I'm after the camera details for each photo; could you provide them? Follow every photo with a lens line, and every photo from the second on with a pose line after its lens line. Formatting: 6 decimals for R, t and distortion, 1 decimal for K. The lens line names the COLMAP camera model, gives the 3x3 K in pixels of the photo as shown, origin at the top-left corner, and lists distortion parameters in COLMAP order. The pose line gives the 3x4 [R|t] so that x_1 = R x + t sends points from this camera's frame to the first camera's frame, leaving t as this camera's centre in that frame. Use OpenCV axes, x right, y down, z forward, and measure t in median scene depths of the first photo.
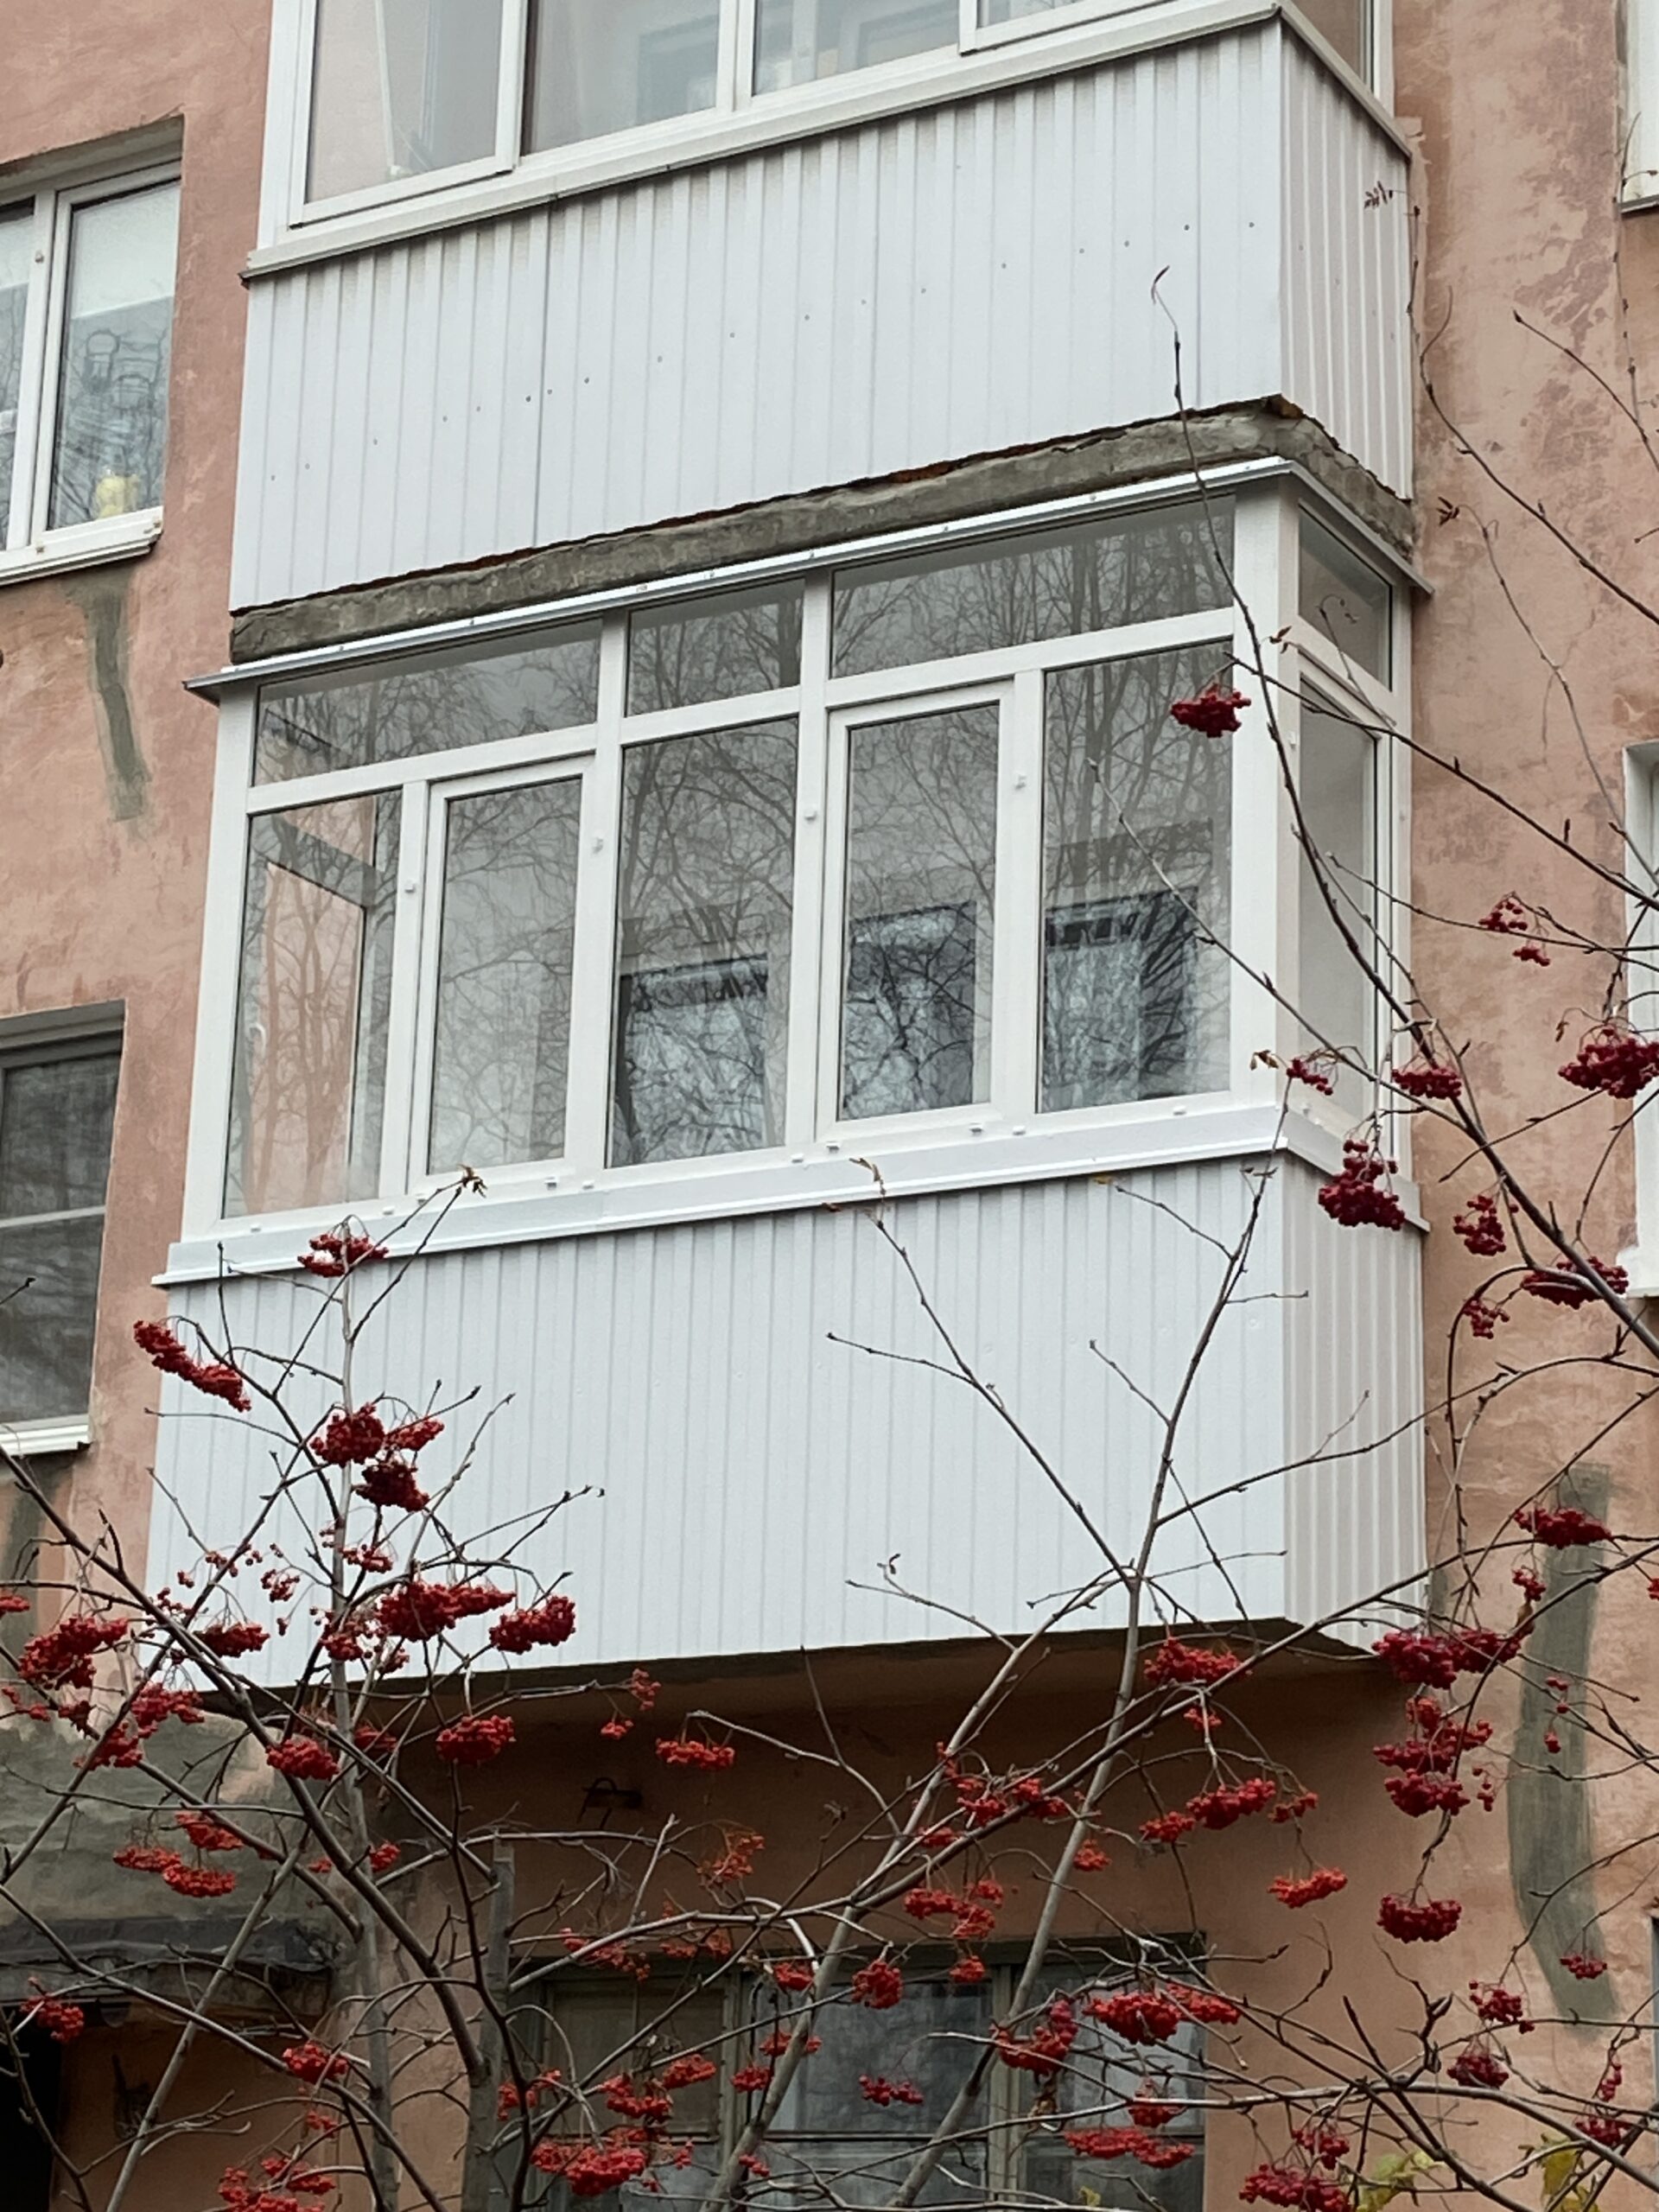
lens RADIAL K [[4545.3, 0, 829.5], [0, 4545.3, 1106.0], [0, 0, 1]] dist [0.099405, 0.038824]
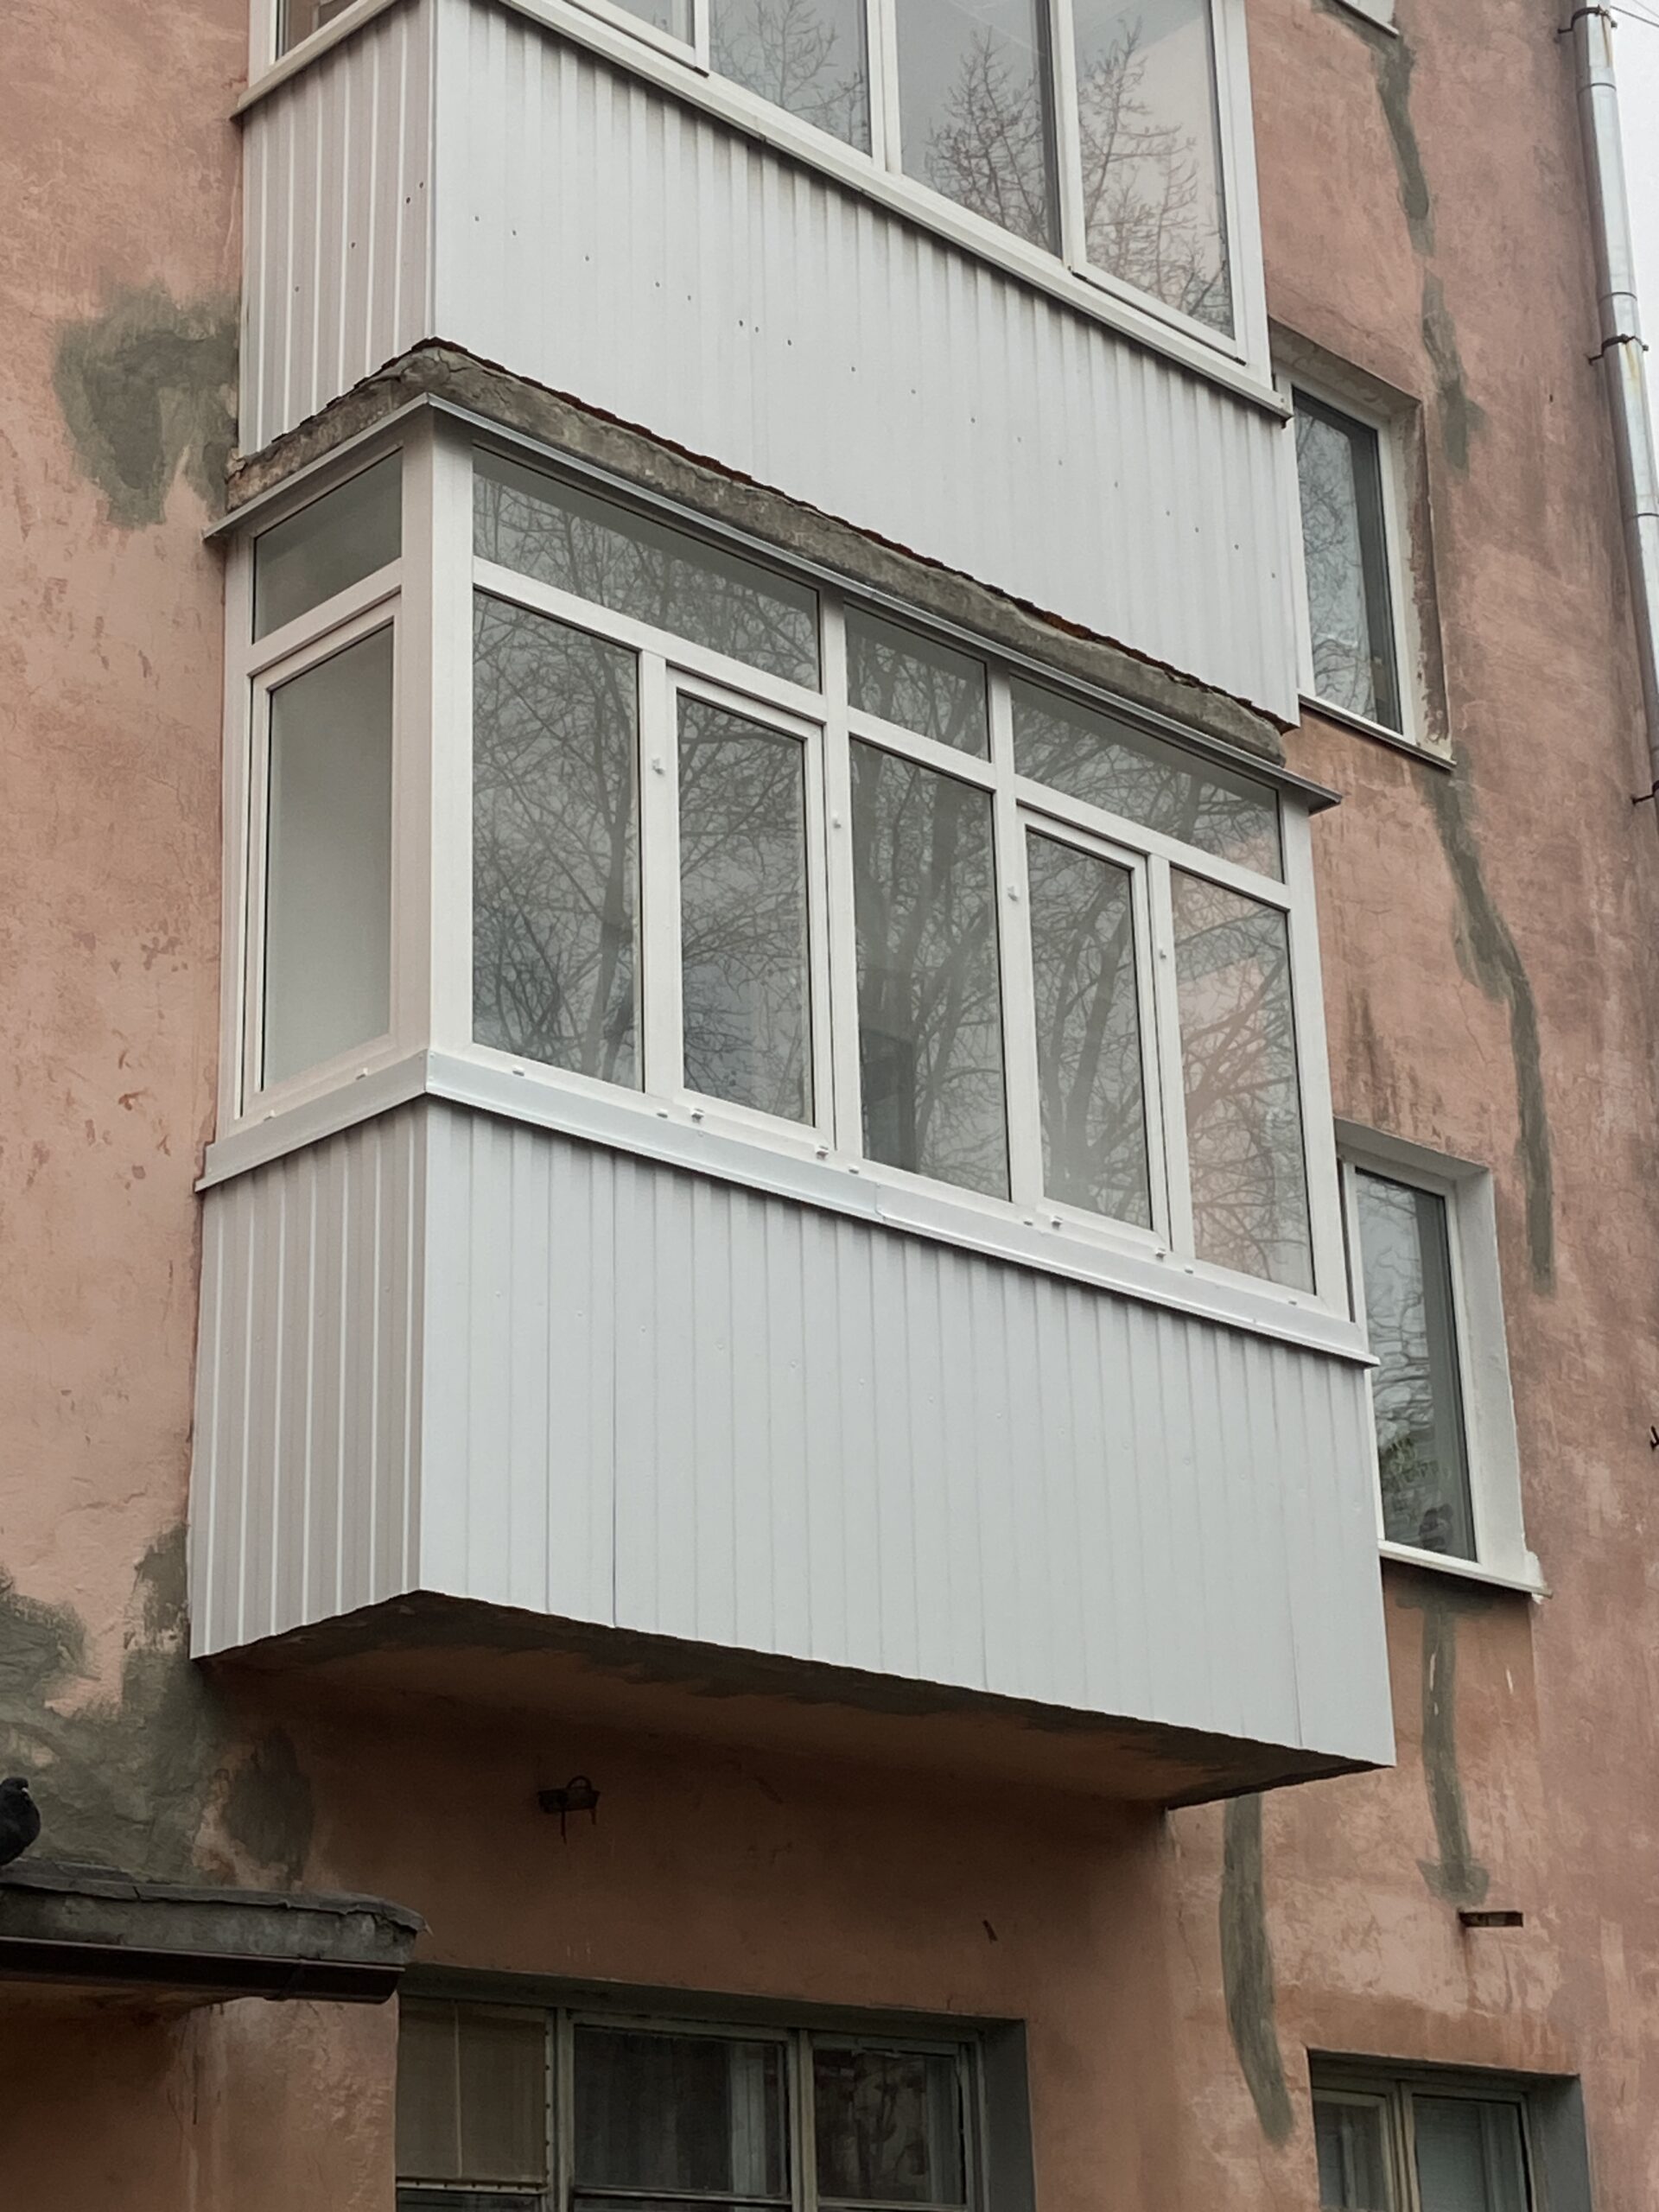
lens RADIAL K [[3893.3, 0, 827.4], [0, 3893.3, 1034.7], [0, 0, 1]] dist [0.137467, -0.279438]
pose [[0.276899, 0.315461, 0.907641, -0.799182], [-0.235883, 0.937987, -0.254046, 0.198369], [-0.931497, -0.143752, 0.334139, 0.729139]]
